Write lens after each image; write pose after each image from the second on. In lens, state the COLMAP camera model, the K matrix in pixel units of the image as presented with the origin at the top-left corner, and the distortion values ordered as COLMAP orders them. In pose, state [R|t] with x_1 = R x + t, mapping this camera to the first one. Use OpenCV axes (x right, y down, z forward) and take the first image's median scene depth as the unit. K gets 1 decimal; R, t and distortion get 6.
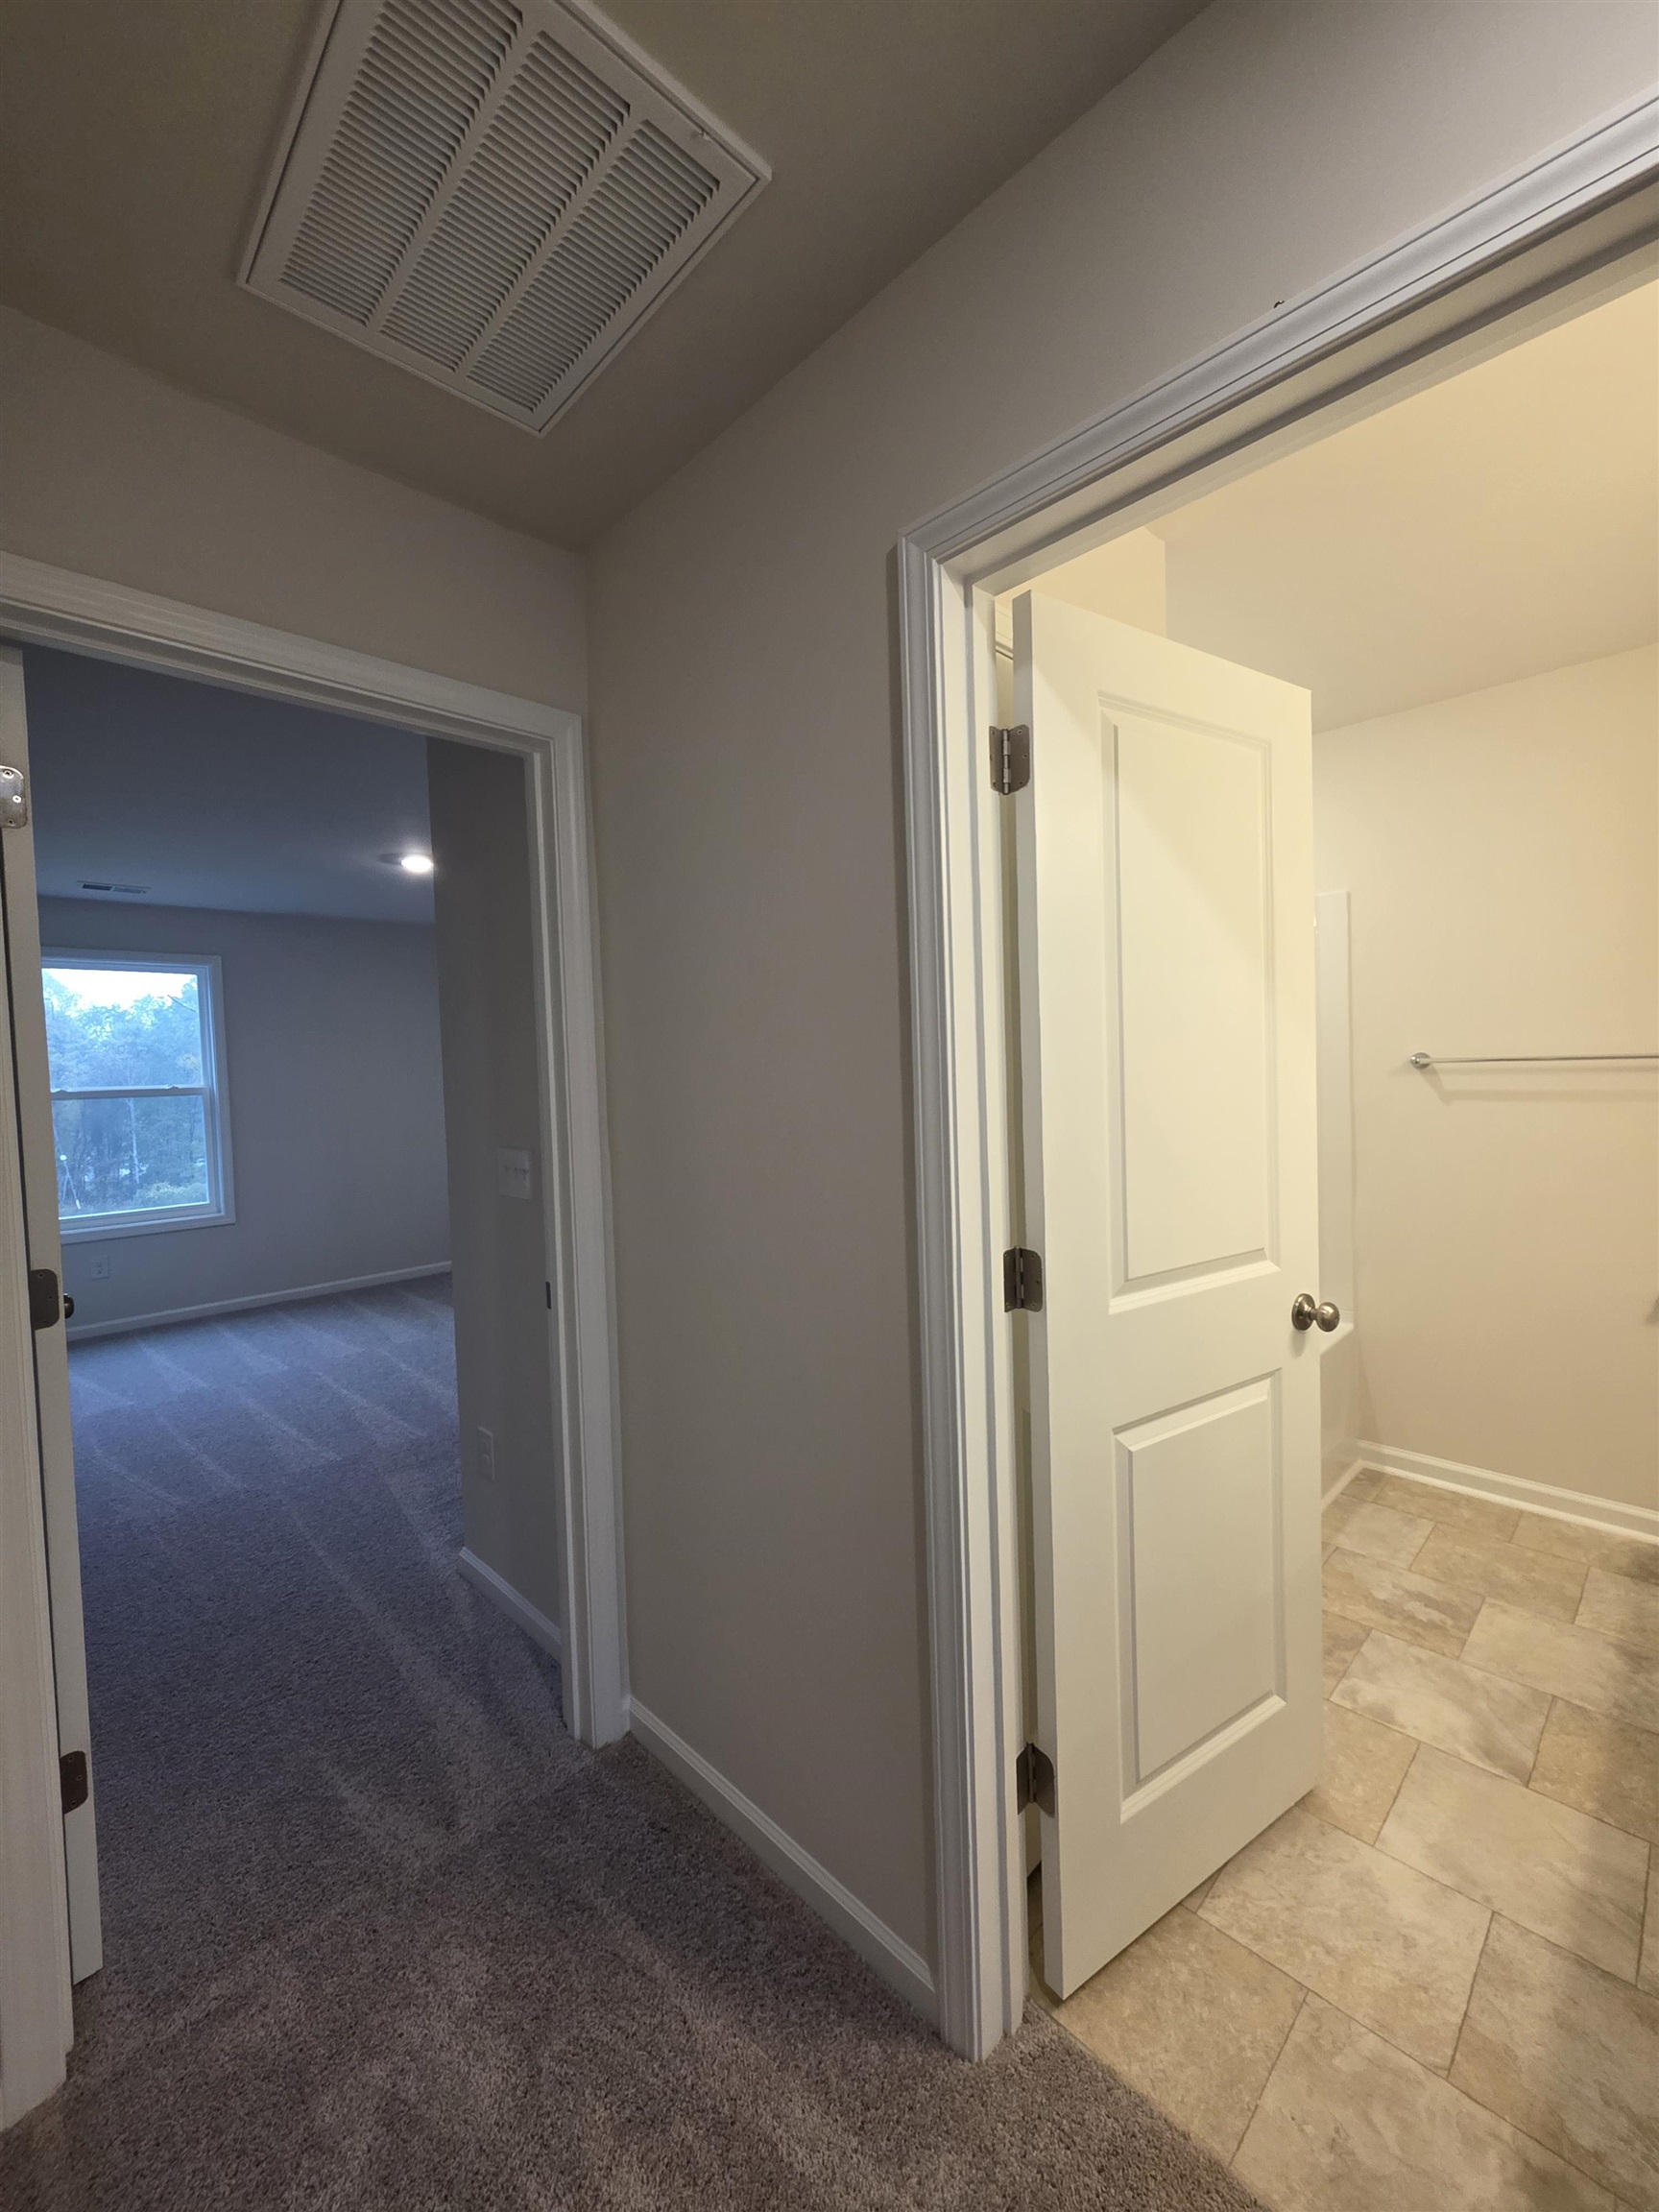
lens RADIAL K [[877.7, 0, 836.1], [0, 877.7, 1112.8], [0, 0, 1]] dist [0.001004, -0.001014]
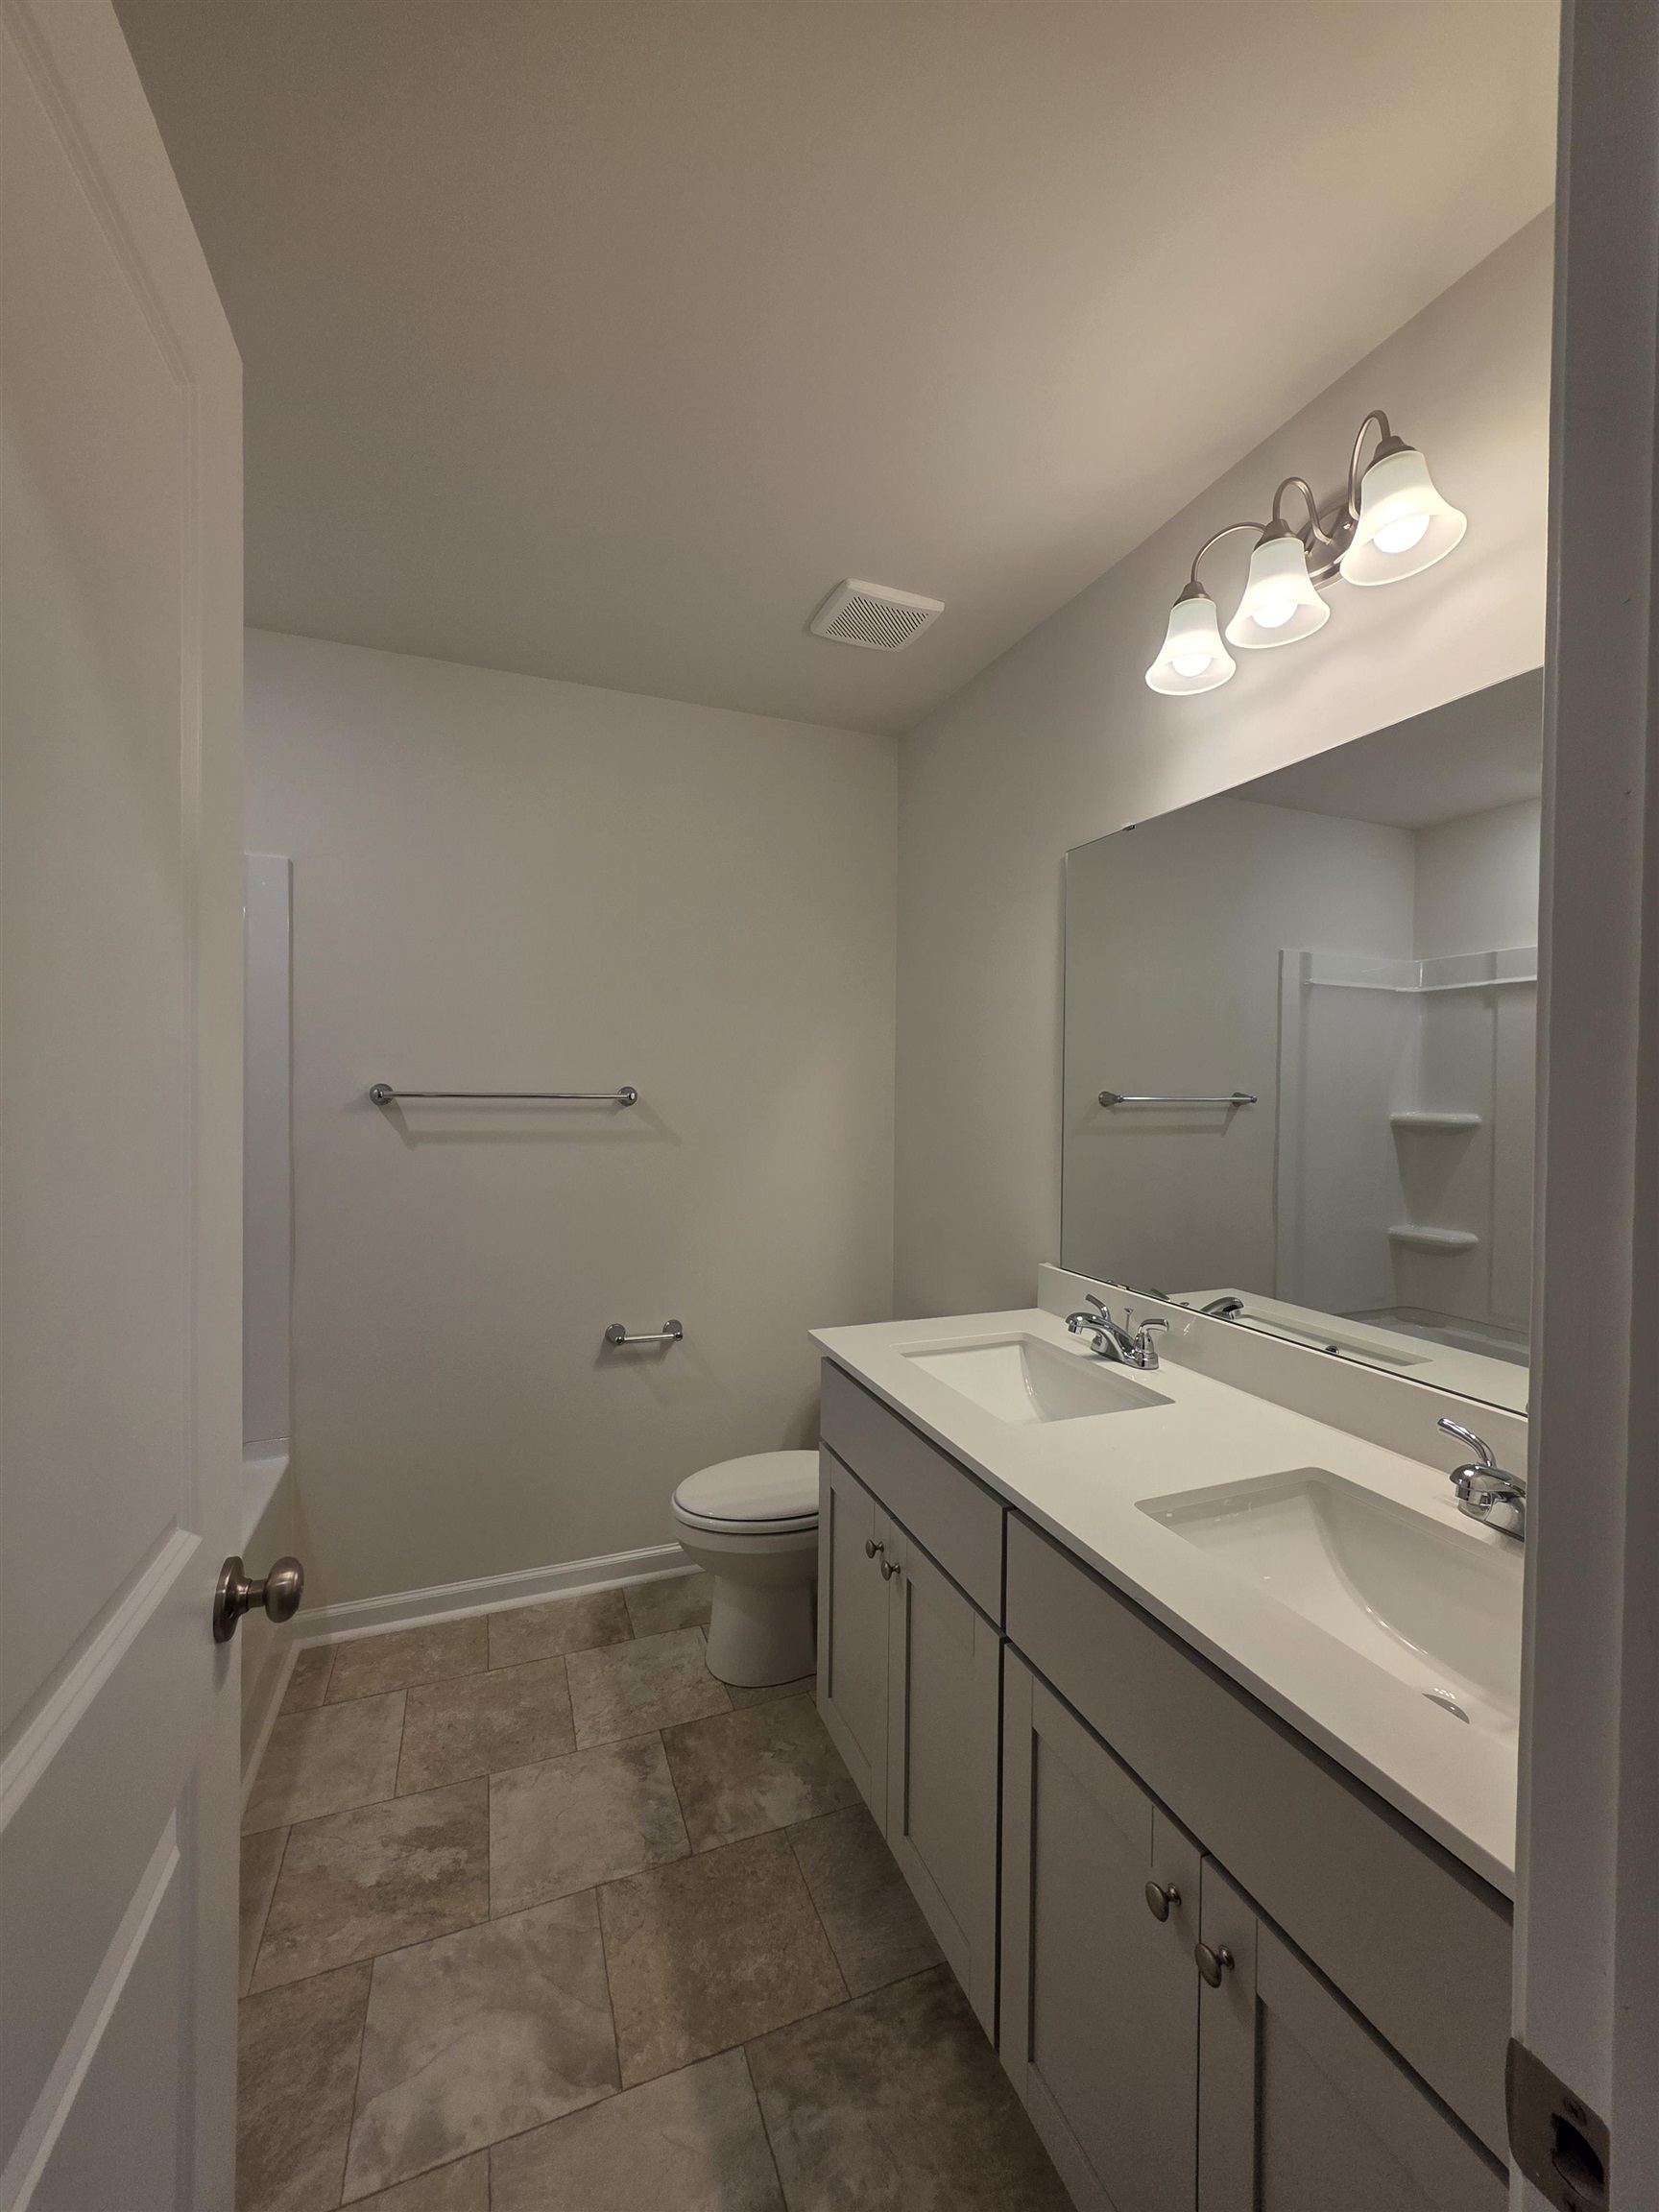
lens RADIAL K [[877.7, 0, 828.9], [0, 877.7, 1094.1], [0, 0, 1]] dist [0.001004, -0.001014]
pose [[0.391926, 0.031349, 0.919462, 0.116646], [0.025729, 0.998655, -0.045016, -0.016235], [-0.919637, 0.041299, 0.390593, 0.387355]]
